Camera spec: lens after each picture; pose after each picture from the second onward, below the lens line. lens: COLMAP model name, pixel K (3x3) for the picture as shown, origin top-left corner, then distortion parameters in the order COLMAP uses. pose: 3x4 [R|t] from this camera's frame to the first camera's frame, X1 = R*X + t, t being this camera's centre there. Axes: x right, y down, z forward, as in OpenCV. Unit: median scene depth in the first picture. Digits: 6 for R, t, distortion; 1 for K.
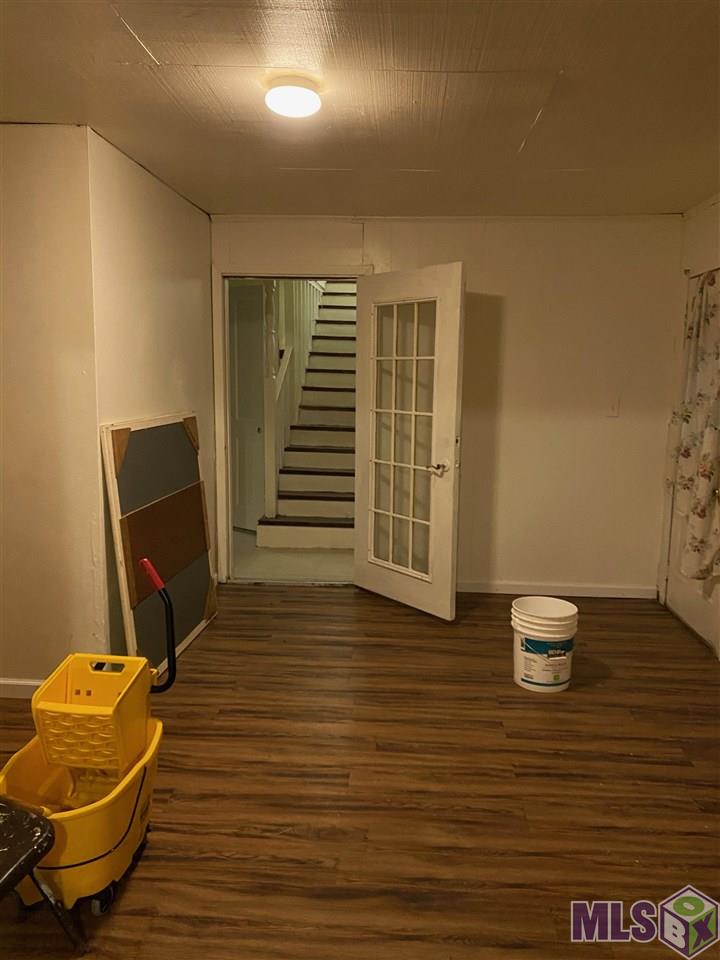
lens RADIAL K [[729.5, 0, 358.9], [0, 729.5, 477.4], [0, 0, 1]] dist [0.007012, -0.000346]
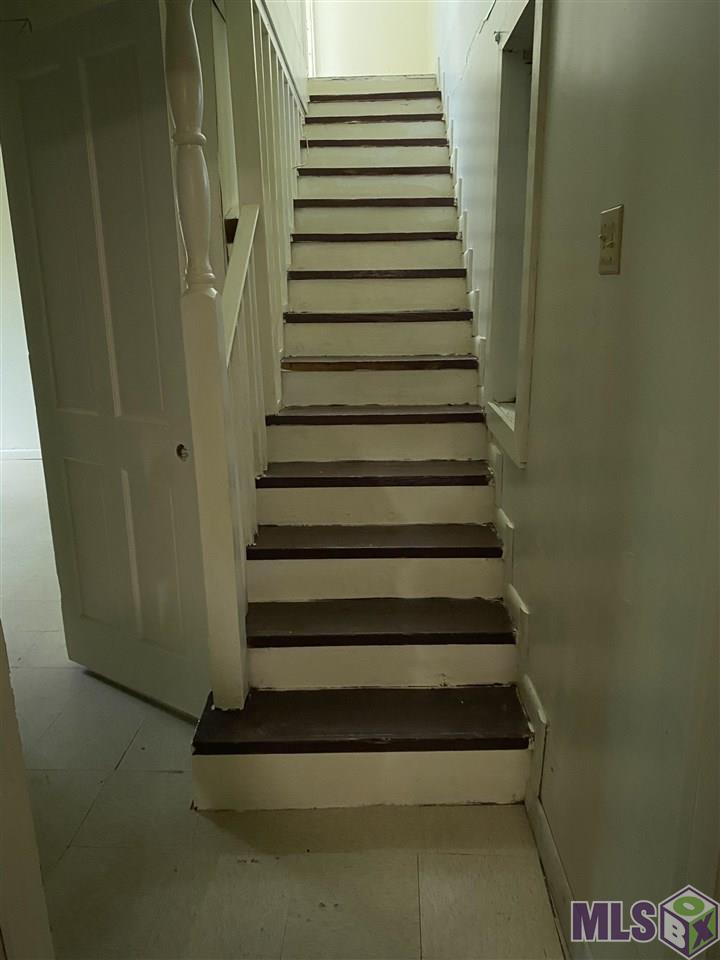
lens RADIAL K [[729.5, 0, 360.4], [0, 729.5, 480.8], [0, 0, 1]] dist [0.007012, -0.000346]
pose [[0.997111, -0.054039, 0.053377, -0.096445], [0.047499, 0.991994, 0.117008, -0.117990], [-0.059273, -0.114135, 0.991696, 0.879958]]
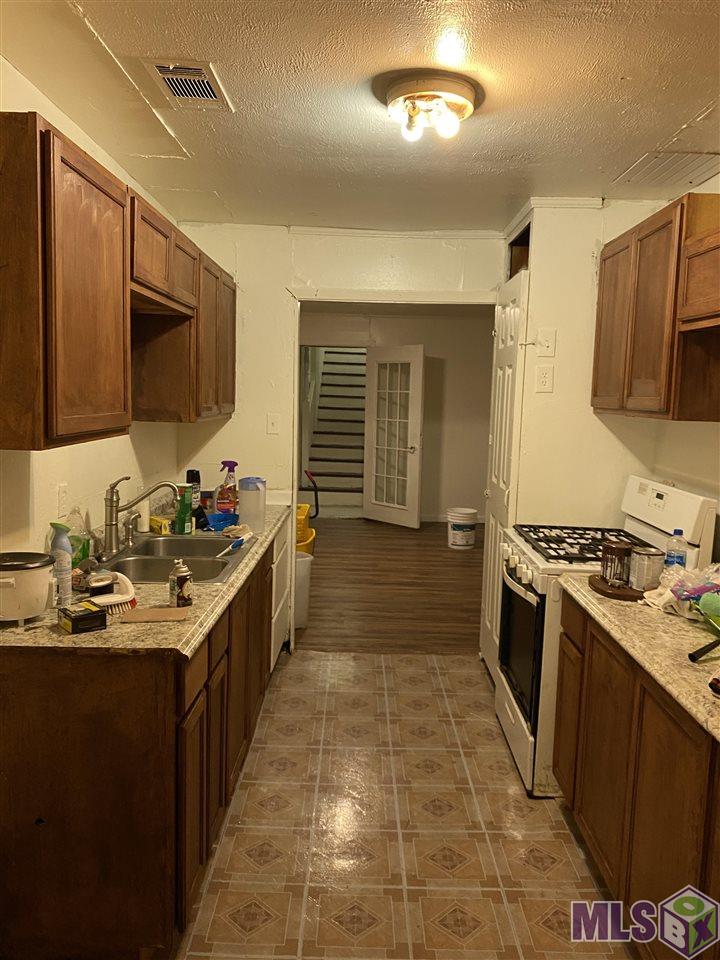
lens RADIAL K [[729.5, 0, 362.5], [0, 729.5, 480.6], [0, 0, 1]] dist [0.007012, -0.000346]
pose [[0.998072, 0.004896, 0.061872, -0.124006], [-0.003354, 0.999682, -0.025002, 0.106231], [-0.061974, 0.024746, 0.997771, -0.817088]]
